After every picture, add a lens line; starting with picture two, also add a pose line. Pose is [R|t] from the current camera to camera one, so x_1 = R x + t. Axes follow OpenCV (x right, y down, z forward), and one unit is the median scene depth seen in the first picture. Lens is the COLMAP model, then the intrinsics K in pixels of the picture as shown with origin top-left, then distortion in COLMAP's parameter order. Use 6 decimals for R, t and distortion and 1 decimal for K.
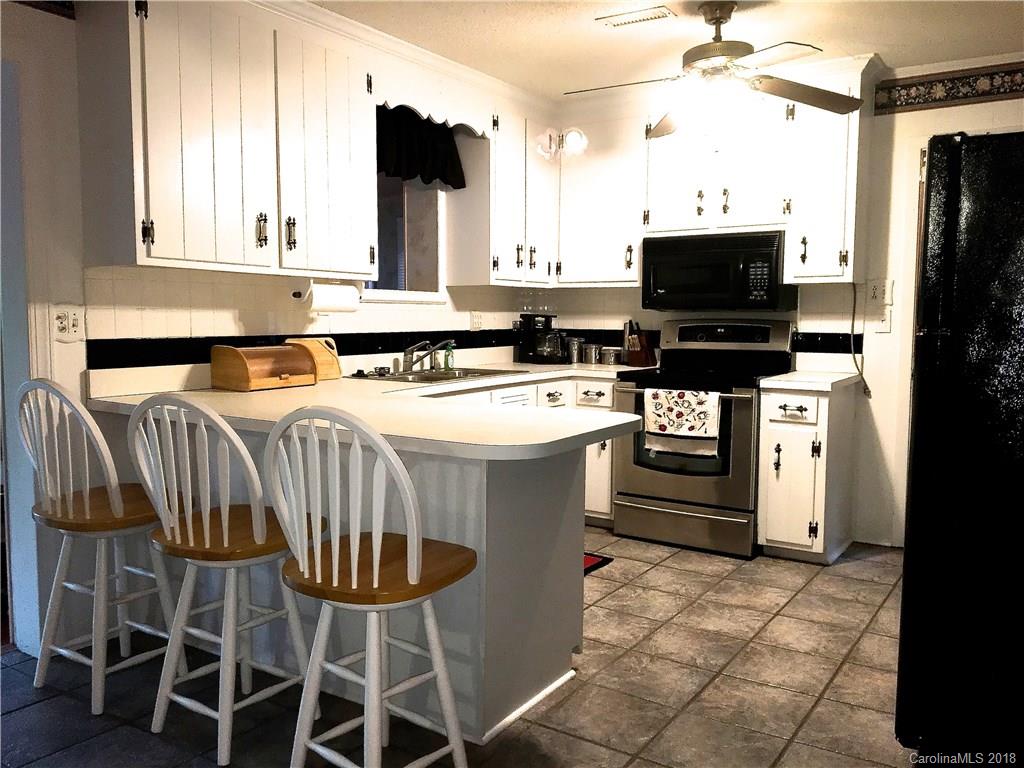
lens RADIAL K [[867.1, 0, 511.2], [0, 867.1, 384.4], [0, 0, 1]] dist [0.083068, -0.114264]
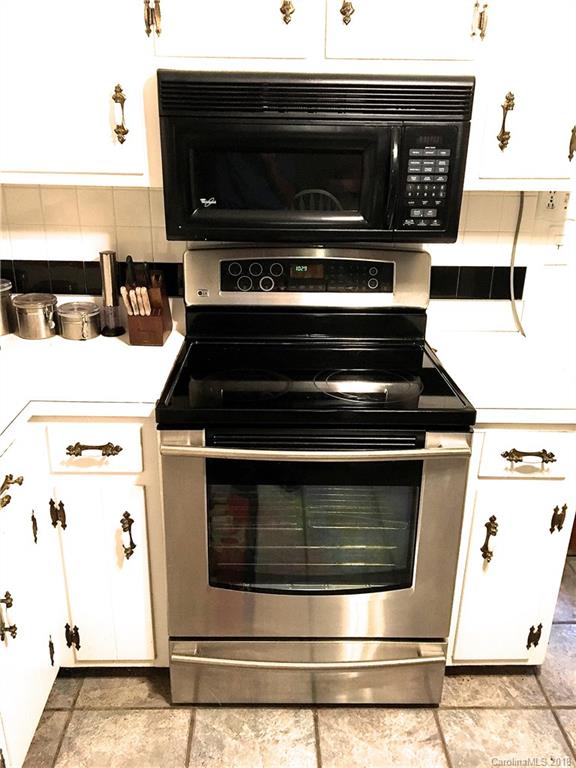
lens RADIAL K [[650.3, 0, 288.9], [0, 650.3, 376.5], [0, 0, 1]] dist [0.083068, -0.114264]
pose [[0.821190, -0.194300, 0.536557, 0.005230], [0.032816, 0.954772, 0.295522, -0.129742], [-0.569710, -0.225072, 0.790426, 0.739931]]
